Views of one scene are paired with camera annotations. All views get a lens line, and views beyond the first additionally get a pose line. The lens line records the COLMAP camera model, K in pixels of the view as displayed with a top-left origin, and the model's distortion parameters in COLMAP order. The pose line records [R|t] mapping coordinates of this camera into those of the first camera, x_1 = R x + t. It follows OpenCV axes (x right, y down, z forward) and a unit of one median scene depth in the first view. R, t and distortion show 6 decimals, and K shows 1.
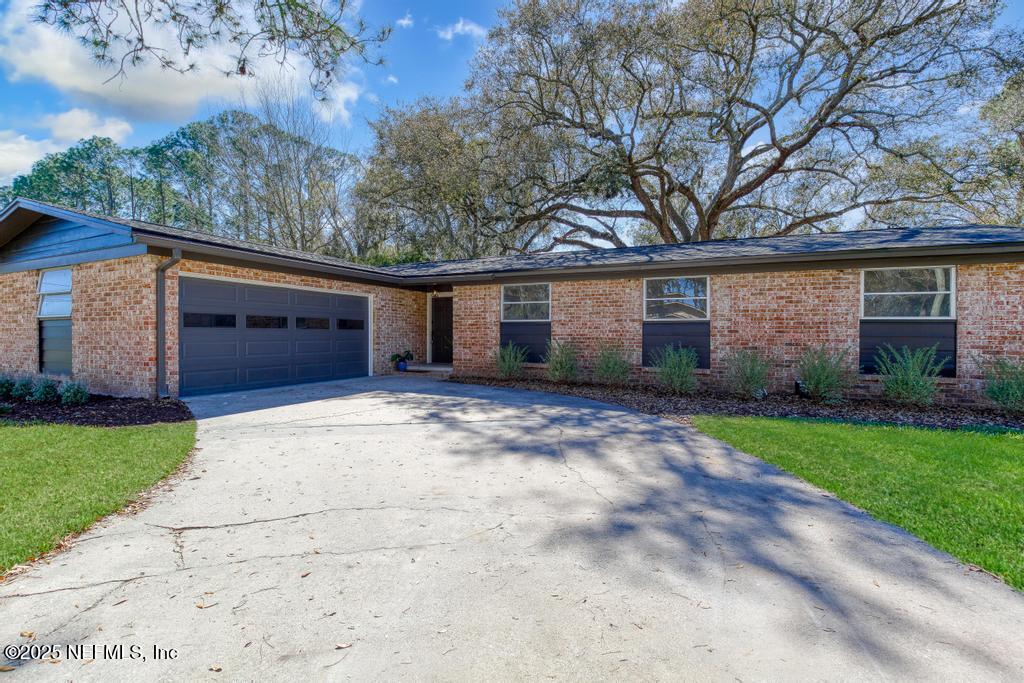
lens RADIAL K [[489.5, 0, 506.7], [0, 489.5, 335.9], [0, 0, 1]] dist [-0.012032, 0.000848]
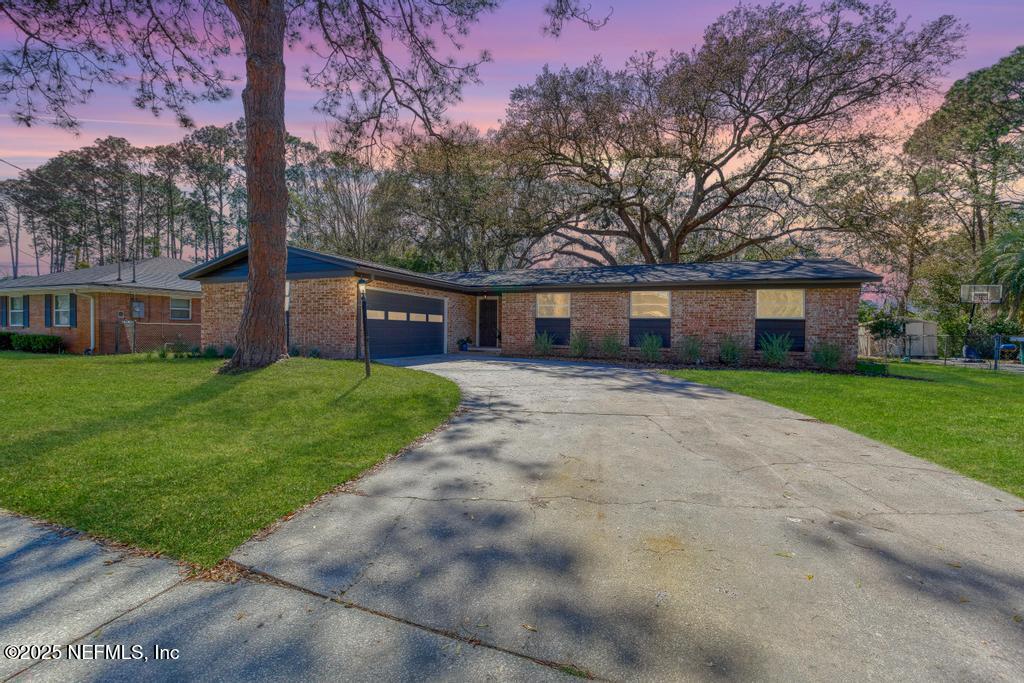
lens RADIAL K [[489.5, 0, 514.4], [0, 489.5, 340.2], [0, 0, 1]] dist [-0.012032, 0.000848]
pose [[0.998185, 0.008616, 0.059607, -0.166680], [-0.009639, 0.999811, 0.016907, 0.015643], [-0.059450, -0.017451, 0.998079, -0.495431]]
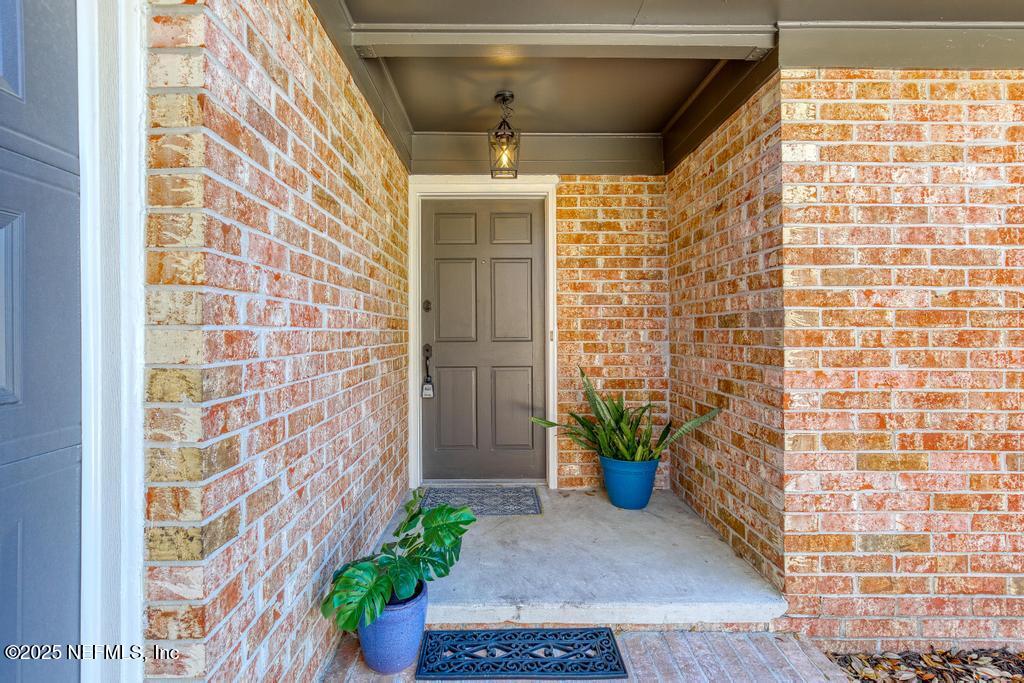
lens RADIAL K [[489.5, 0, 506.6], [0, 489.5, 332.8], [0, 0, 1]] dist [-0.012032, 0.000848]
pose [[0.898540, -0.004138, 0.438873, -0.266326], [0.002022, 0.999984, 0.005289, -0.019361], [-0.438887, -0.003865, 0.898534, 0.939179]]
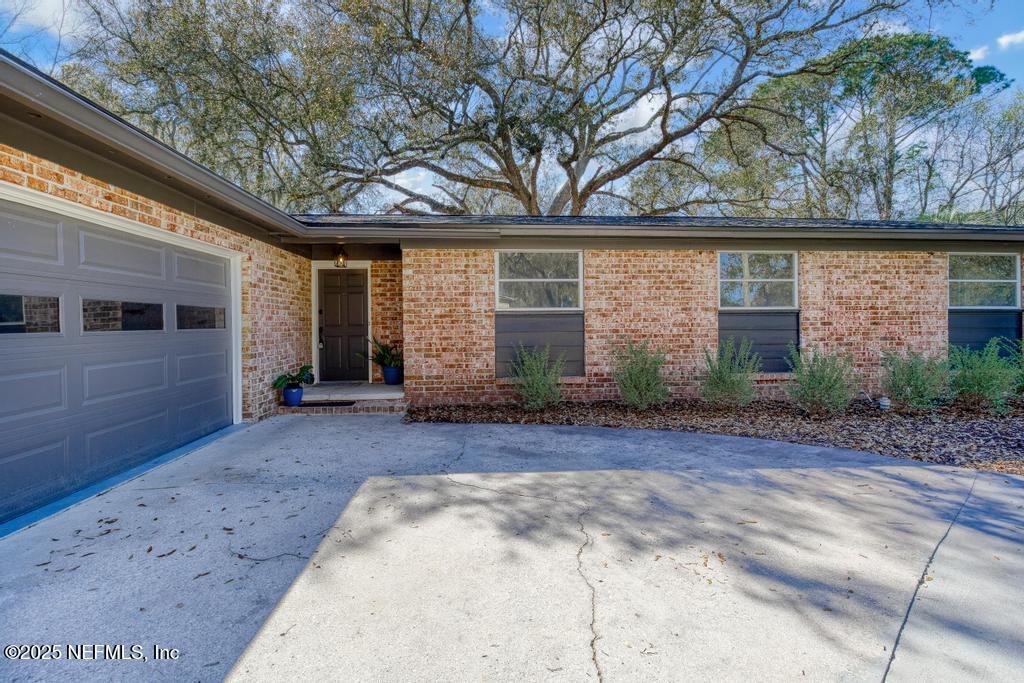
lens RADIAL K [[489.5, 0, 519.9], [0, 489.5, 325.0], [0, 0, 1]] dist [-0.012032, 0.000848]
pose [[0.862645, -0.014253, 0.505610, -0.291880], [0.013639, 0.999895, 0.004917, -0.014339], [-0.505627, 0.002654, 0.862748, 0.461788]]
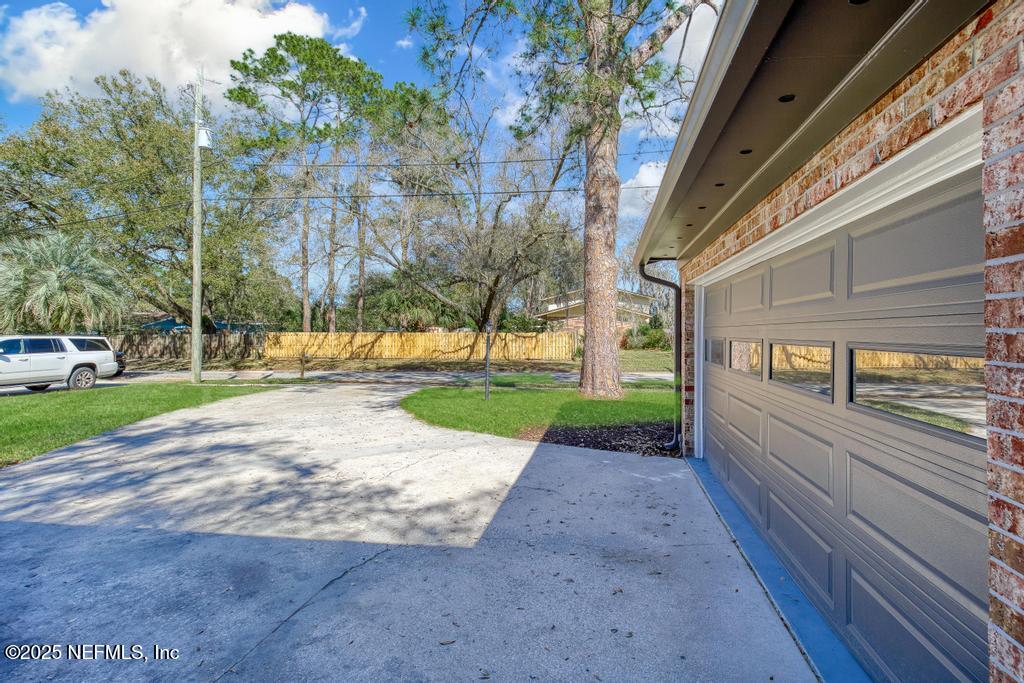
lens RADIAL K [[489.5, 0, 520.4], [0, 489.5, 335.3], [0, 0, 1]] dist [-0.012032, 0.000848]
pose [[-0.962525, 0.003525, -0.271169, -0.159633], [0.000515, 0.999937, 0.011169, -0.039483], [0.271191, 0.010611, -0.962467, 1.102504]]
